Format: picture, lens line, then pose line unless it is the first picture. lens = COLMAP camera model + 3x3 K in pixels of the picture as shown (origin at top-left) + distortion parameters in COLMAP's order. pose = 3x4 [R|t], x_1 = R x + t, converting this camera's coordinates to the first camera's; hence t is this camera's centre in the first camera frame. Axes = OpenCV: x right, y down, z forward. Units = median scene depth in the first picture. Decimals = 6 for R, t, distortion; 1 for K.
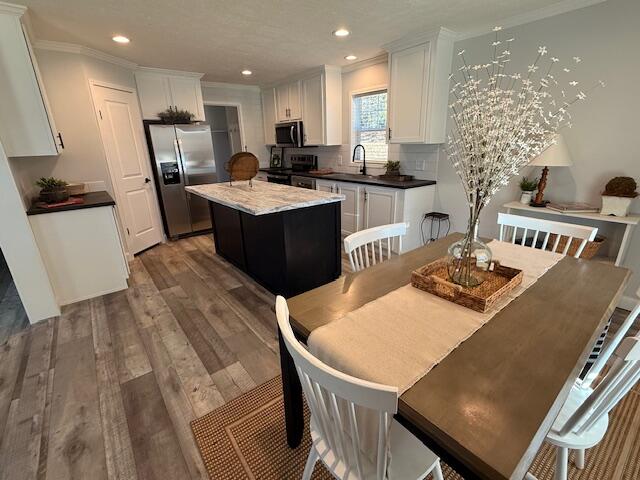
lens RADIAL K [[296.8, 0, 320.0], [0, 296.8, 240.0], [0, 0, 1]] dist [0.000666, 0.000742]
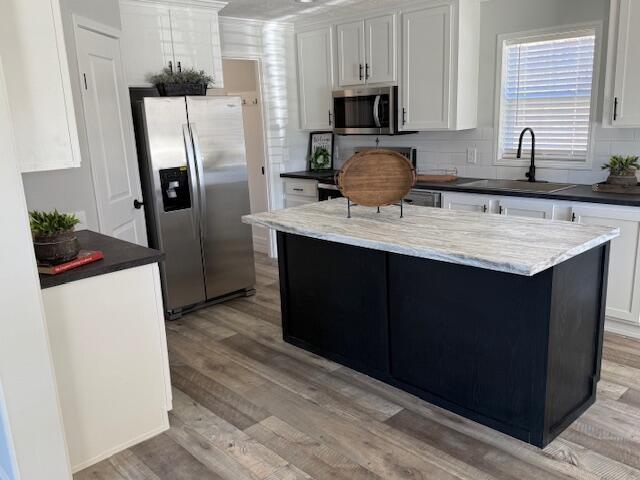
lens RADIAL K [[546.4, 0, 320.0], [0, 546.4, 242.3], [0, 0, 1]] dist [0.062437, -0.005907]
pose [[0.996212, -0.033082, 0.080417, -0.386389], [0.040376, 0.995047, -0.090837, -0.040581], [-0.077014, 0.093740, 0.992614, 0.048785]]
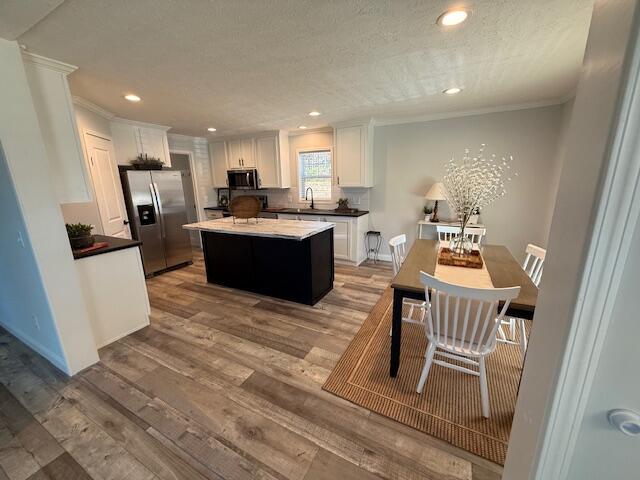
lens RADIAL K [[254.0, 0, 318.6], [0, 254.0, 239.1], [0, 0, 1]] dist [0.002536, 0.000149]
pose [[0.912909, -0.086079, 0.398983, -0.363675], [0.126445, 0.989063, -0.075932, 0.008391], [-0.388083, 0.119768, 0.913809, -0.064980]]
